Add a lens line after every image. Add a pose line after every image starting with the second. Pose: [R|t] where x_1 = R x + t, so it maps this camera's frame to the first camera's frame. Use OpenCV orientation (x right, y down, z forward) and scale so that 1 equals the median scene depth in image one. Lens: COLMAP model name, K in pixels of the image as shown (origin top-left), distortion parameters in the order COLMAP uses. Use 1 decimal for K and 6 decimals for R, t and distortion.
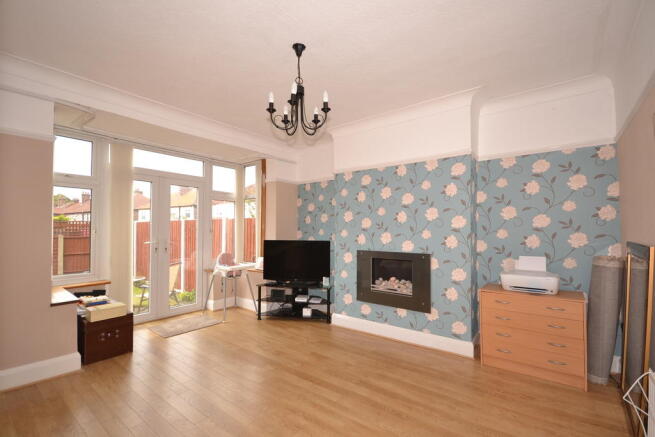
lens RADIAL K [[295.0, 0, 327.9], [0, 295.0, 231.9], [0, 0, 1]] dist [0.000173, 0.000009]
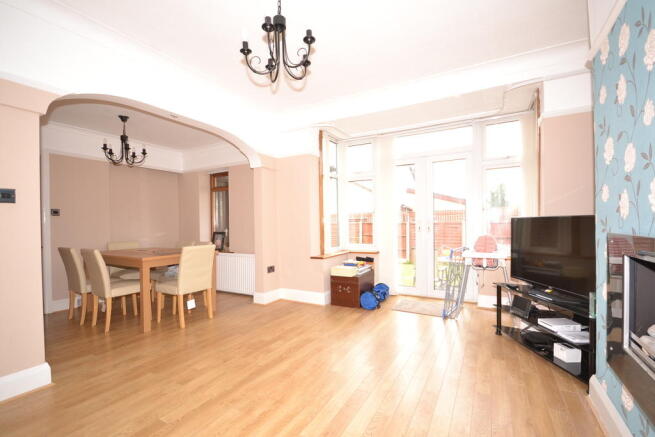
lens RADIAL K [[293.2, 0, 326.3], [0, 293.2, 225.1], [0, 0, 1]] dist [0.000349, -0.000020]
pose [[0.147813, 0.000810, -0.989015, 0.380576], [0.000594, 0.999999, 0.000908, 0.043530], [0.989015, -0.000722, 0.147812, 0.509302]]
